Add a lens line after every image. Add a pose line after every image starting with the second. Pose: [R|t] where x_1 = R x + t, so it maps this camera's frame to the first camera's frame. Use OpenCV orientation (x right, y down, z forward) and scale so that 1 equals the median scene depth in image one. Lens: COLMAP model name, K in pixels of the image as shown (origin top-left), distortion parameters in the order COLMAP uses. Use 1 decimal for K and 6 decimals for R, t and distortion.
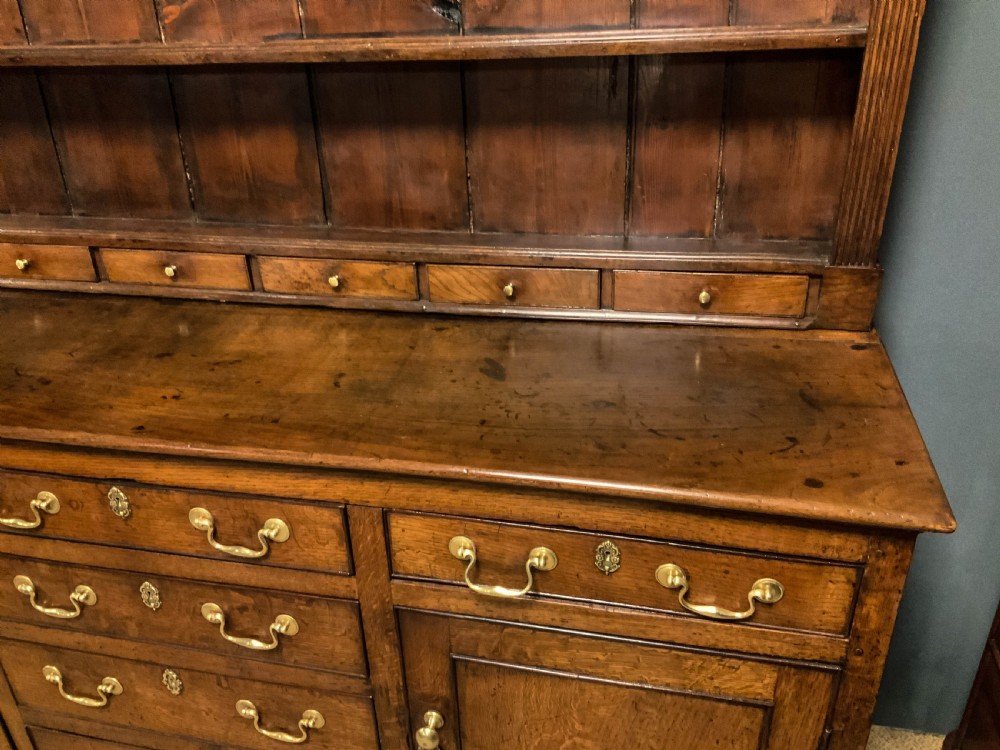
lens RADIAL K [[831.1, 0, 497.5], [0, 831.1, 375.9], [0, 0, 1]] dist [0.085134, -0.160370]
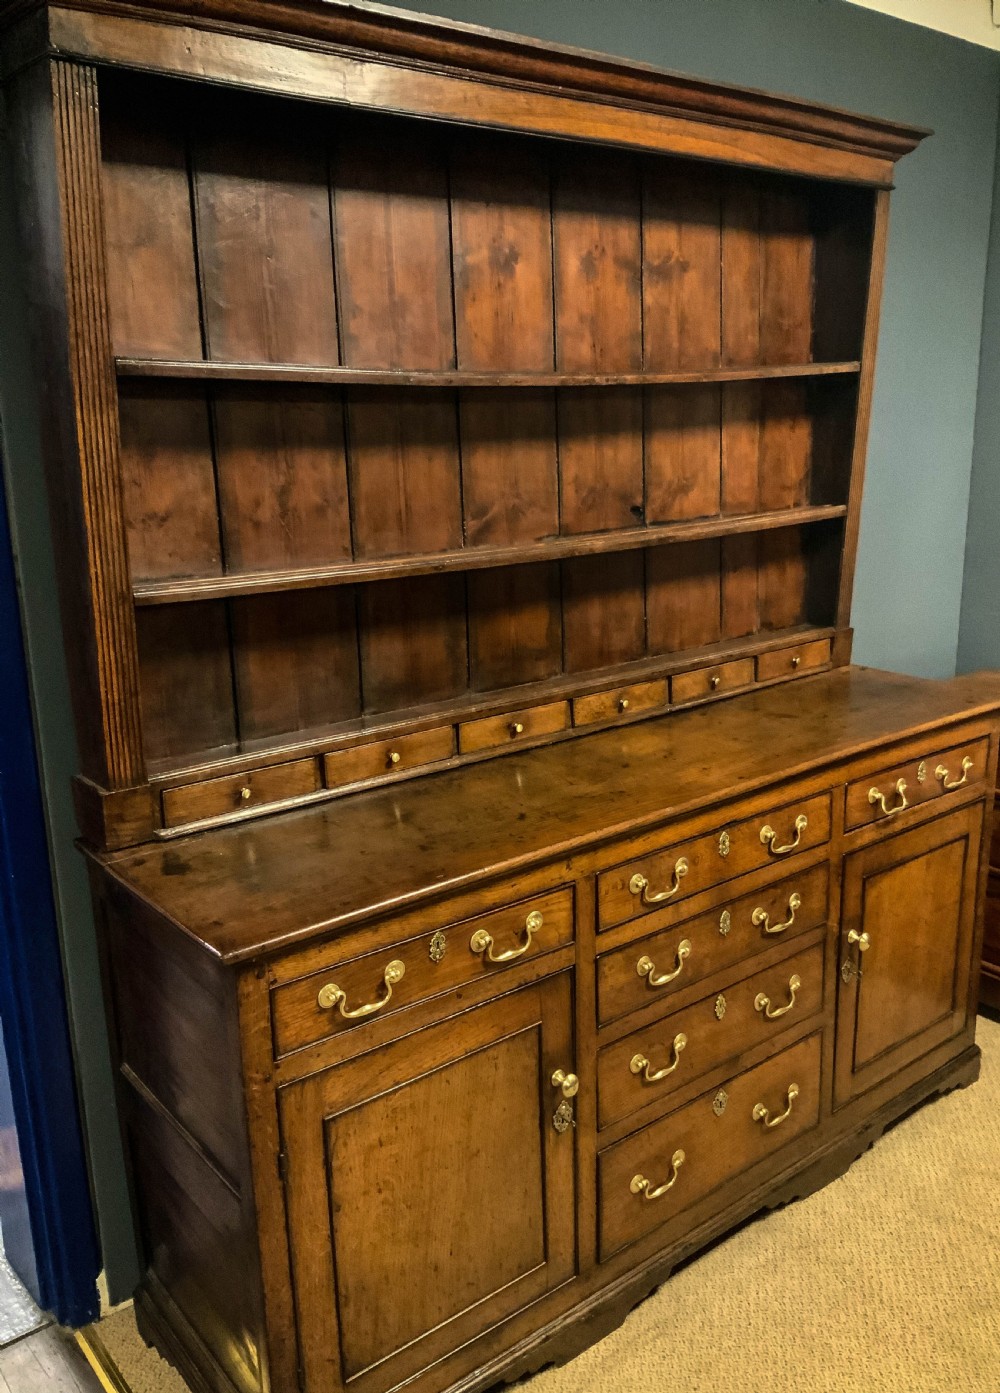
lens RADIAL K [[1158.8, 0, 528.9], [0, 1158.8, 691.0], [0, 0, 1]] dist [0.083867, -0.151687]
pose [[0.609666, -0.165213, 0.775250, -1.915989], [0.356248, 0.930804, -0.081795, -0.040043], [-0.708092, 0.326049, 0.626337, -0.057392]]
